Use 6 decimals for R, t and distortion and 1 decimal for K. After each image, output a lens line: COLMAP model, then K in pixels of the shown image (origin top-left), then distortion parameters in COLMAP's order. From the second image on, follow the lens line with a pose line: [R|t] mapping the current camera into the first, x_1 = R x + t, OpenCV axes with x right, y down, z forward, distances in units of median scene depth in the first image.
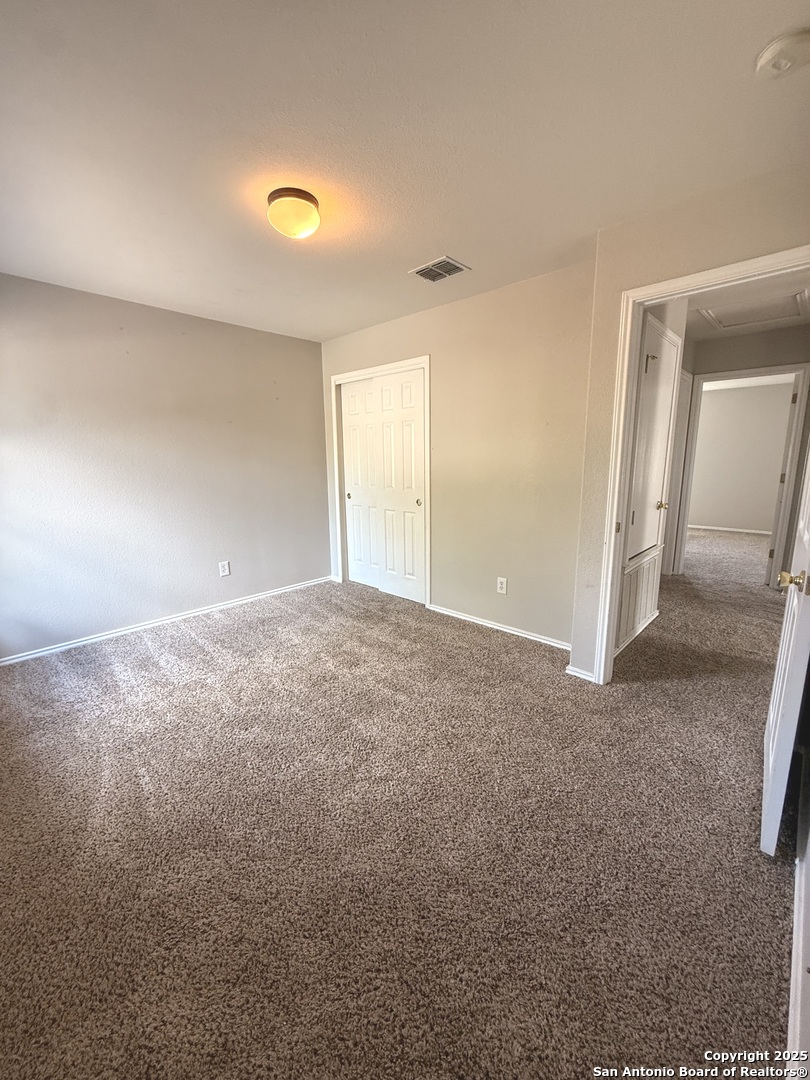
lens RADIAL K [[432.6, 0, 405.7], [0, 432.6, 537.9], [0, 0, 1]] dist [-0.005591, 0.001777]
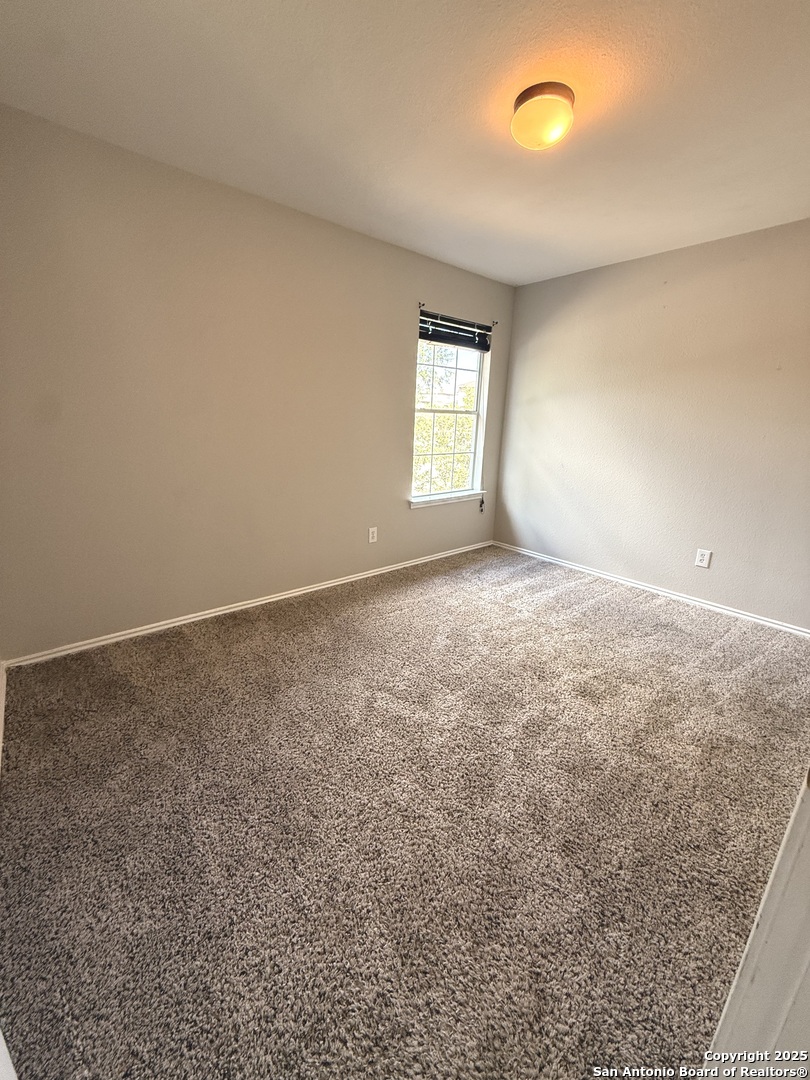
lens RADIAL K [[432.6, 0, 405.2], [0, 432.6, 541.0], [0, 0, 1]] dist [-0.005591, 0.001777]
pose [[-0.109148, 0.284172, -0.952540, 0.545462], [-0.210628, 0.929894, 0.301551, -0.115515], [0.971454, 0.233545, -0.041642, 0.651125]]
